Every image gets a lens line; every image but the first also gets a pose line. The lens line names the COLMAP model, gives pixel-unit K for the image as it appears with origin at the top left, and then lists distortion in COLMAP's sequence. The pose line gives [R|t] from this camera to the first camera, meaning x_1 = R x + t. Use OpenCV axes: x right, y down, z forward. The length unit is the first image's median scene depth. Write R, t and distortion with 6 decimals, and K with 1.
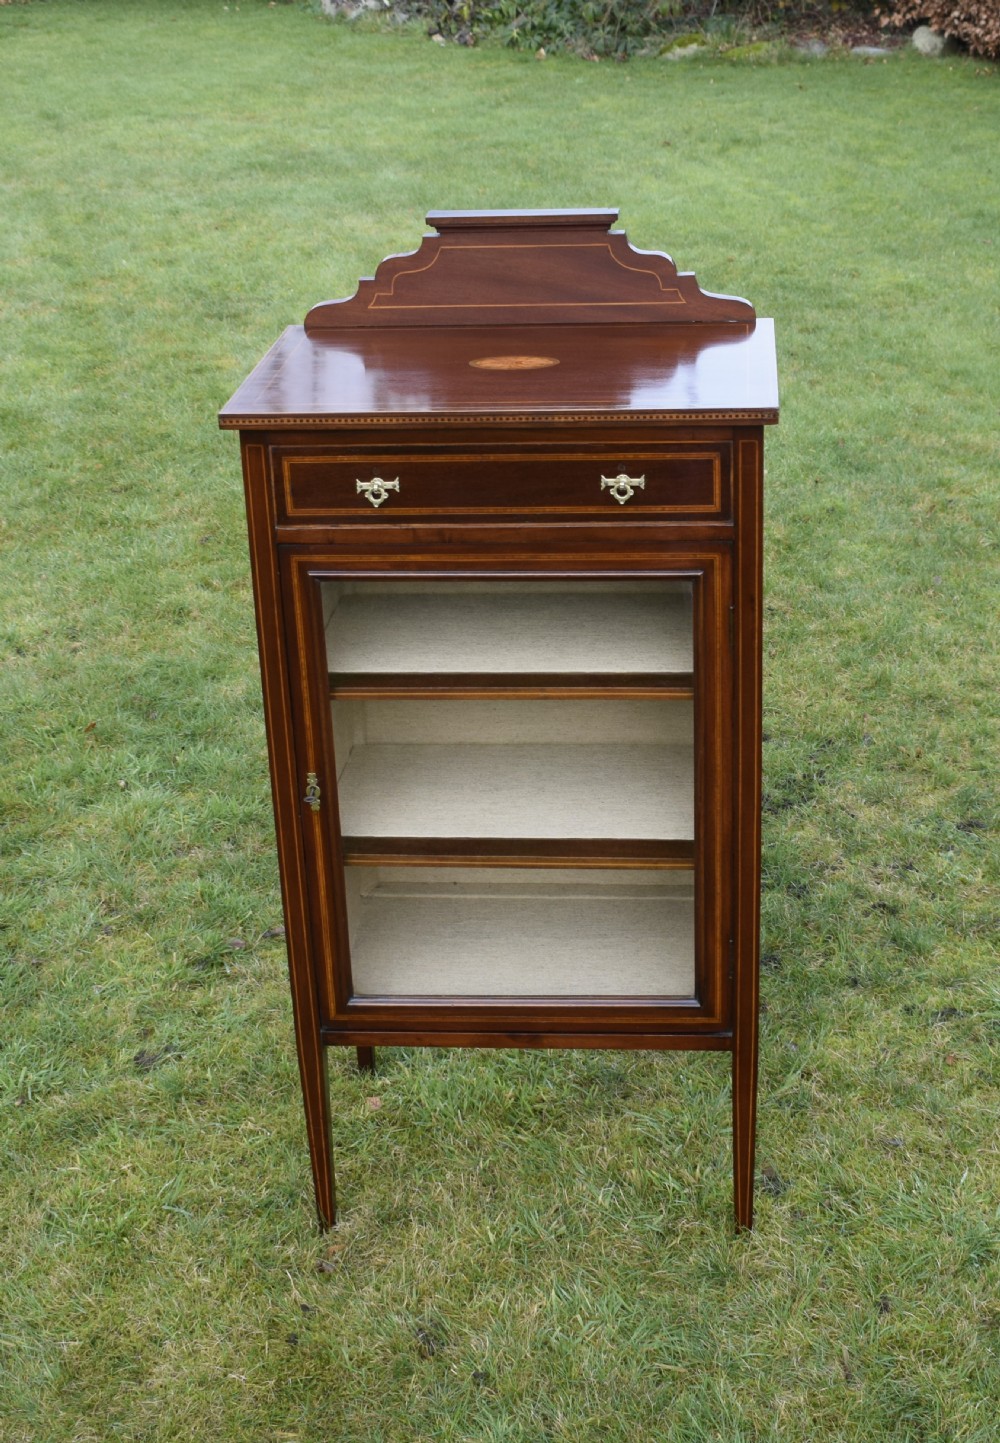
lens RADIAL K [[2195.2, 0, 506.9], [0, 2195.2, 767.8], [0, 0, 1]] dist [-0.019017, 0.000000]
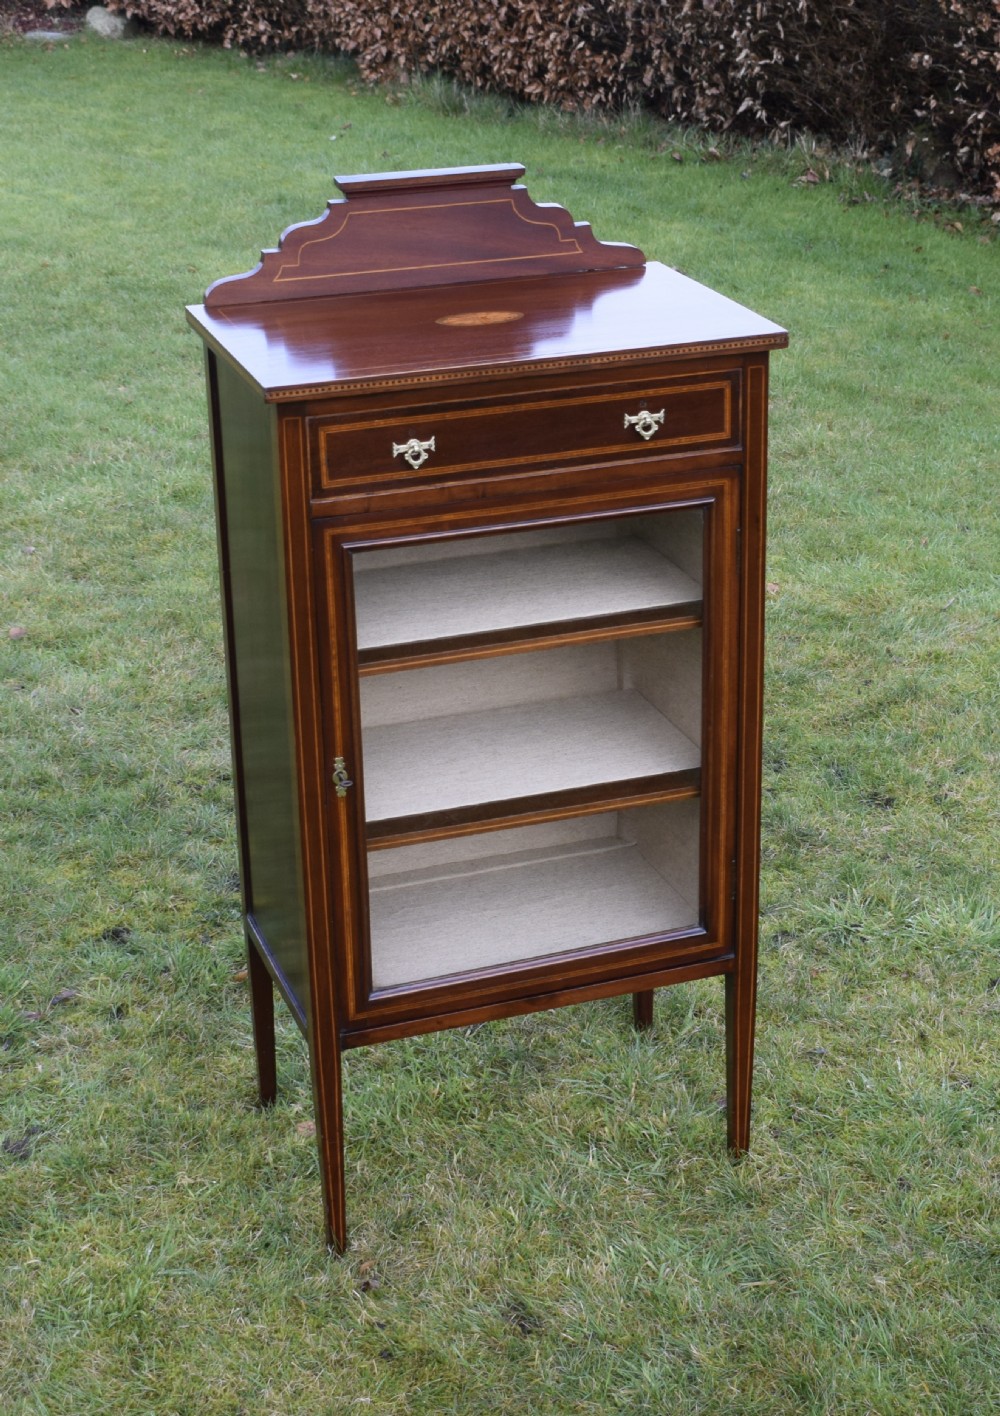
lens RADIAL K [[2518.4, 0, 613.7], [0, 2518.4, 746.3], [0, 0, 1]] dist [-0.012120, 0.000000]
pose [[0.901337, -0.148372, 0.406912, -0.428647], [0.165486, 0.986188, -0.006969, 0.025344], [-0.400258, 0.073620, 0.913441, -0.057905]]
